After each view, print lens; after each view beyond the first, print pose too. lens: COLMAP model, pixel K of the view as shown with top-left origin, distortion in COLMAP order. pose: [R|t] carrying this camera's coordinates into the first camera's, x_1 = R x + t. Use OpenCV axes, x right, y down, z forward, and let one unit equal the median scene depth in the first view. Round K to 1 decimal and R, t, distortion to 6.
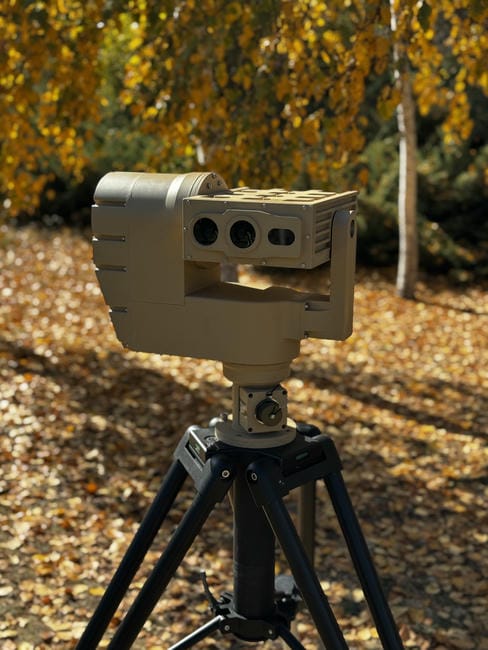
lens RADIAL K [[894.6, 0, 241.5], [0, 894.6, 328.6], [0, 0, 1]] dist [0.112701, 0.000000]
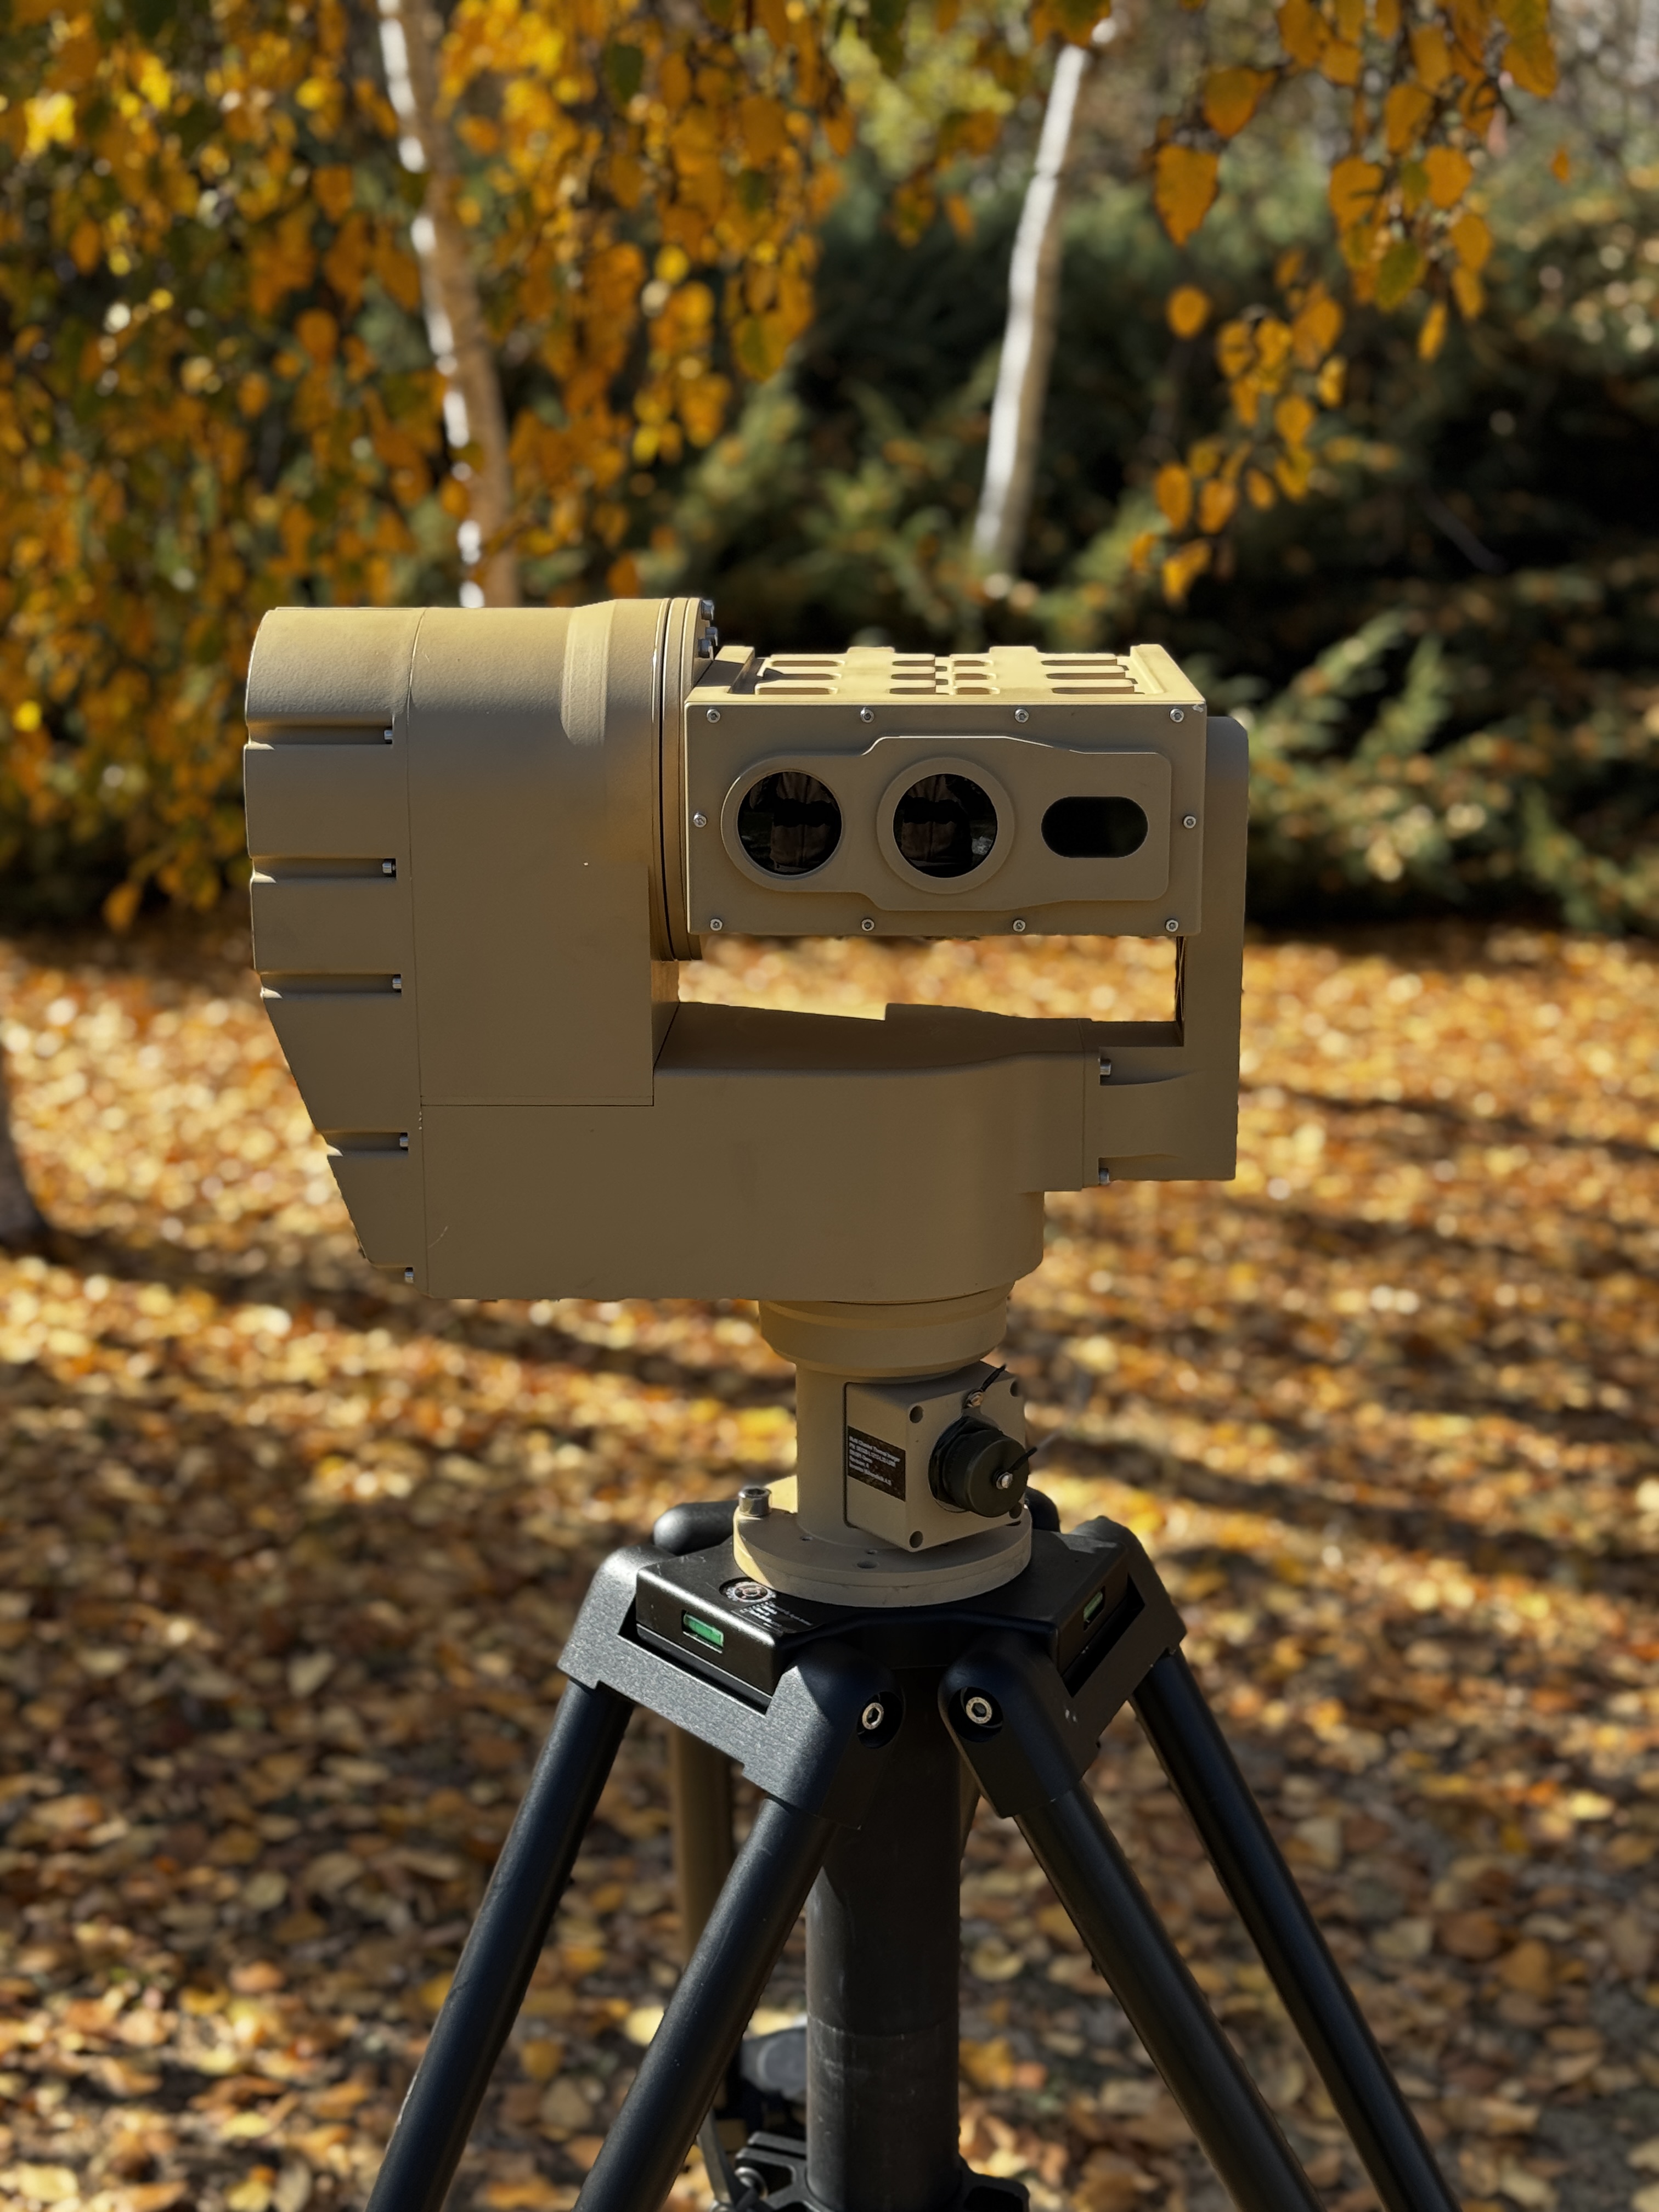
lens RADIAL K [[3044.4, 0, 830.2], [0, 3044.4, 1100.9], [0, 0, 1]] dist [0.112701, 0.000000]
pose [[0.942599, -0.090357, 0.321470, -0.094534], [0.089029, 0.995850, 0.018860, -0.012313], [-0.321840, 0.010843, 0.946732, 0.041562]]
